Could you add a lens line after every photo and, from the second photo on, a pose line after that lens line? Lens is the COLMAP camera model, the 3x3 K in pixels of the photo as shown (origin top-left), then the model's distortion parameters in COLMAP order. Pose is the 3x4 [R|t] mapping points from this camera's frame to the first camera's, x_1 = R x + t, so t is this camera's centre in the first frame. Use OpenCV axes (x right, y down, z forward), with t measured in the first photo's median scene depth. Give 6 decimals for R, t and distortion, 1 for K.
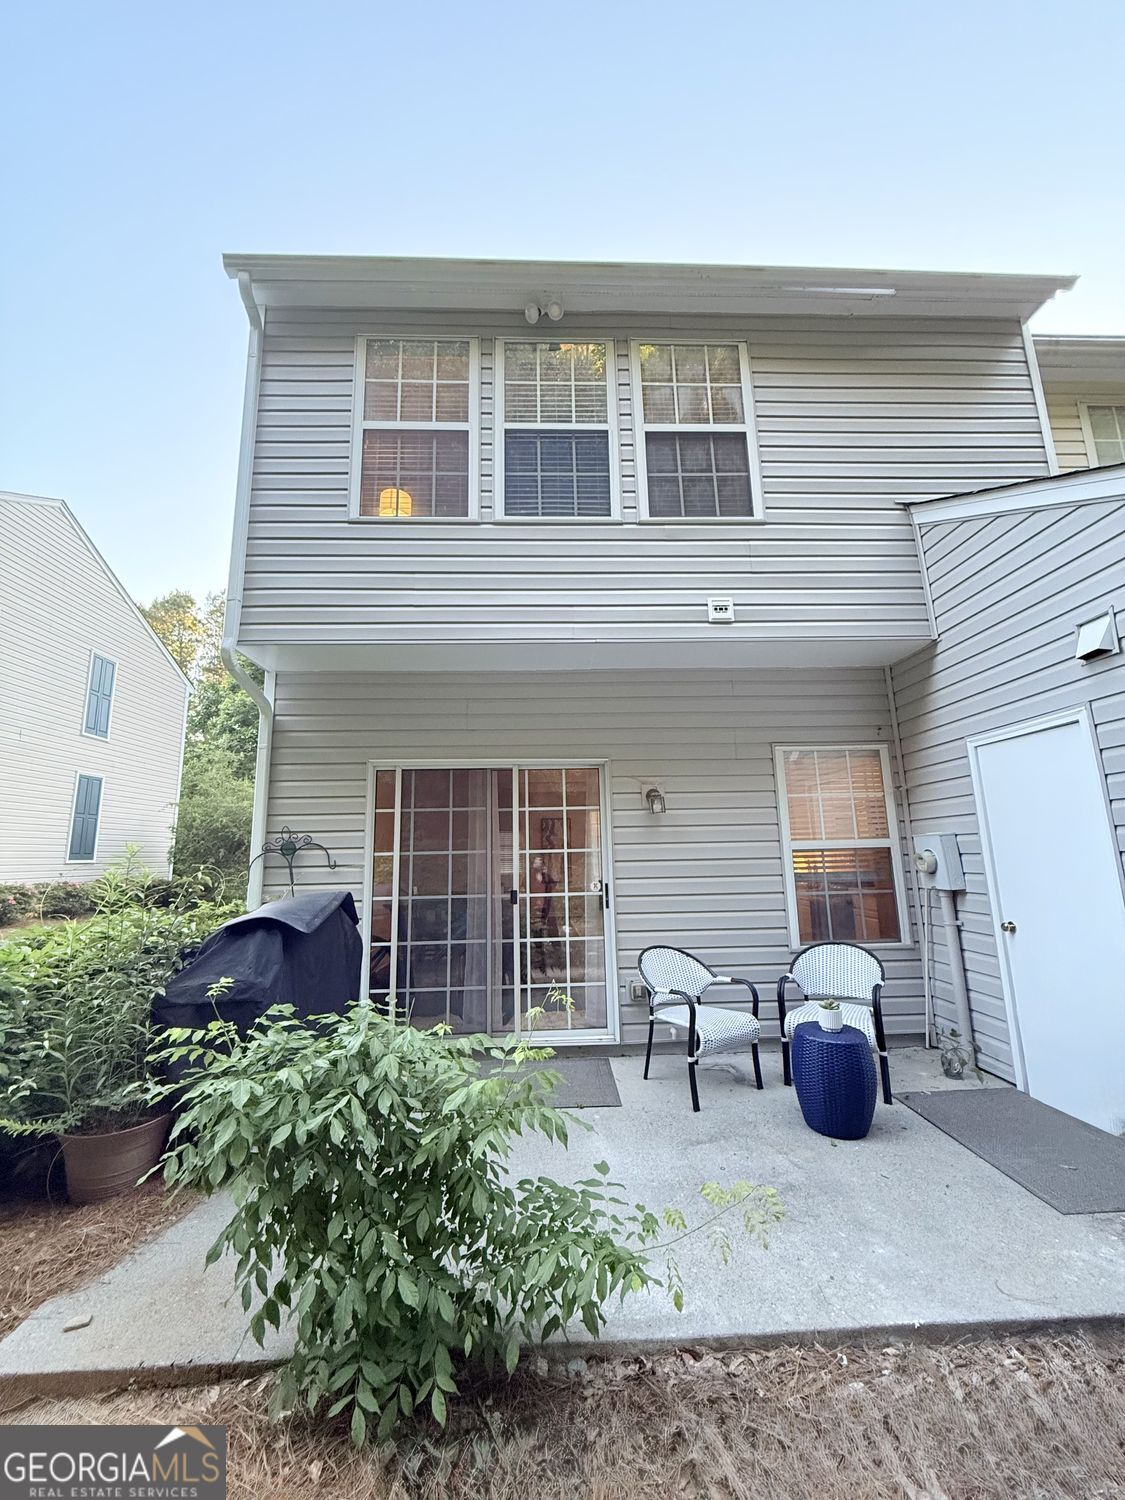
lens RADIAL K [[596.9, 0, 563.1], [0, 596.9, 748.9], [0, 0, 1]] dist [-0.000186, 0.000270]
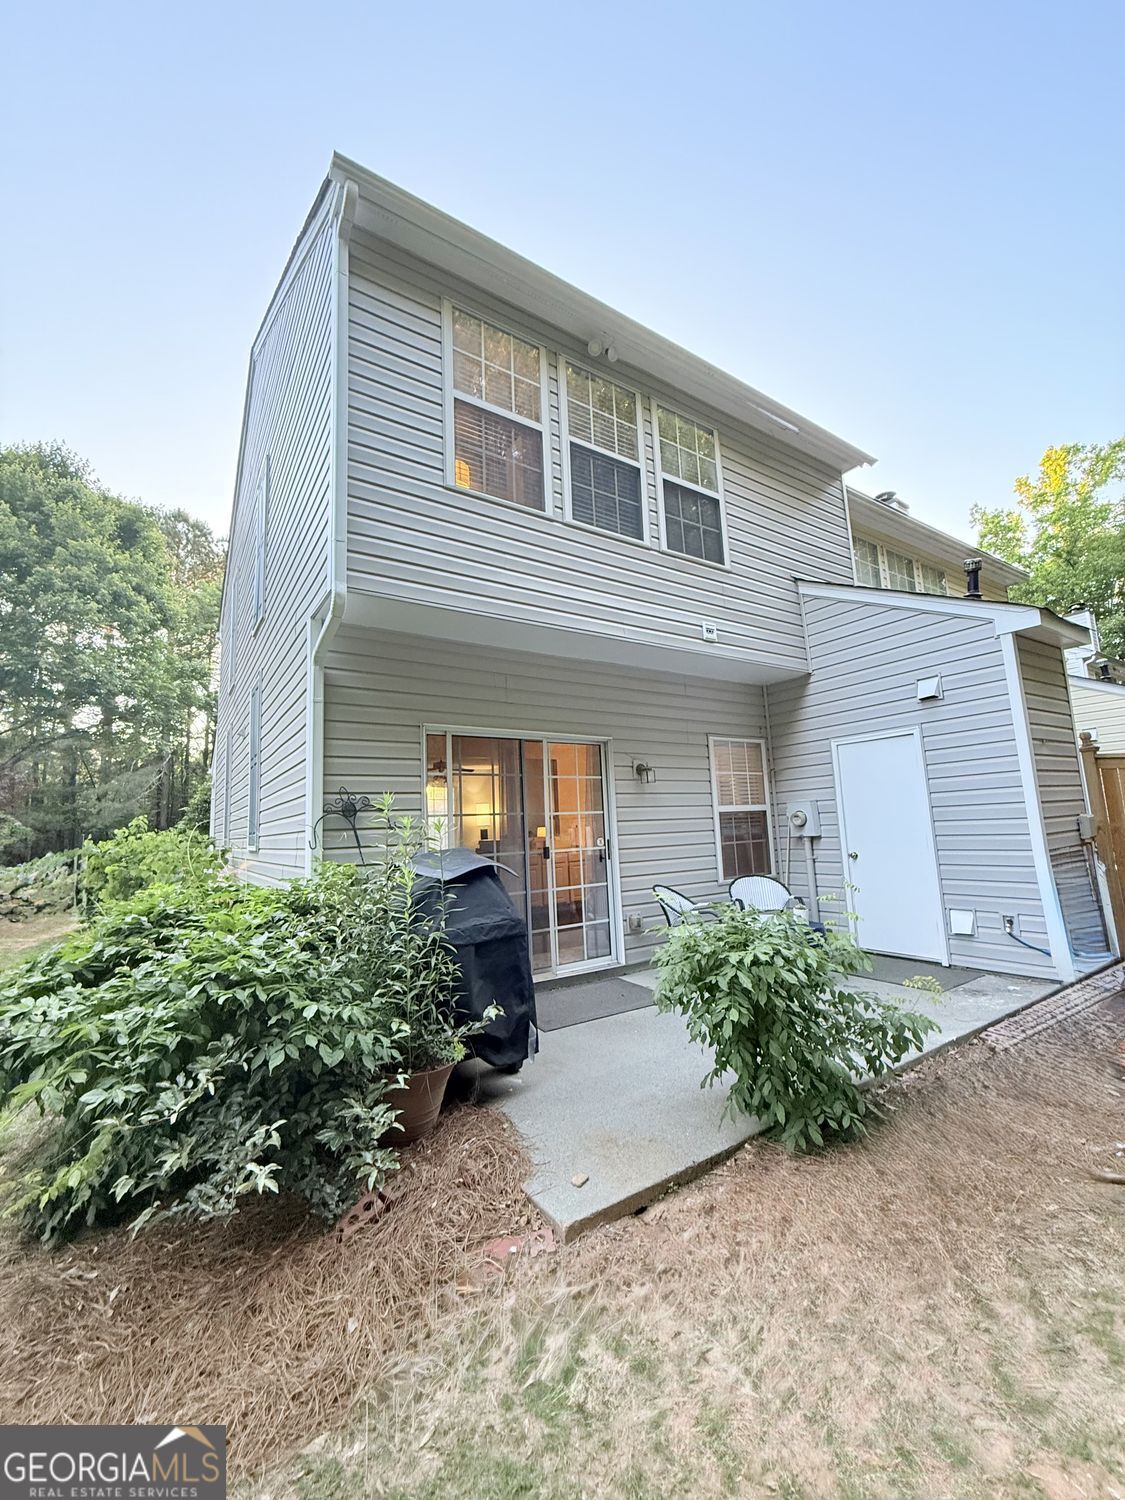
lens RADIAL K [[596.9, 0, 565.3], [0, 596.9, 749.2], [0, 0, 1]] dist [-0.000186, 0.000270]
pose [[0.854684, 0.053846, 0.516348, -0.657612], [-0.068124, 0.997639, 0.008725, 0.037786], [-0.514659, -0.042632, 0.856334, 0.009984]]
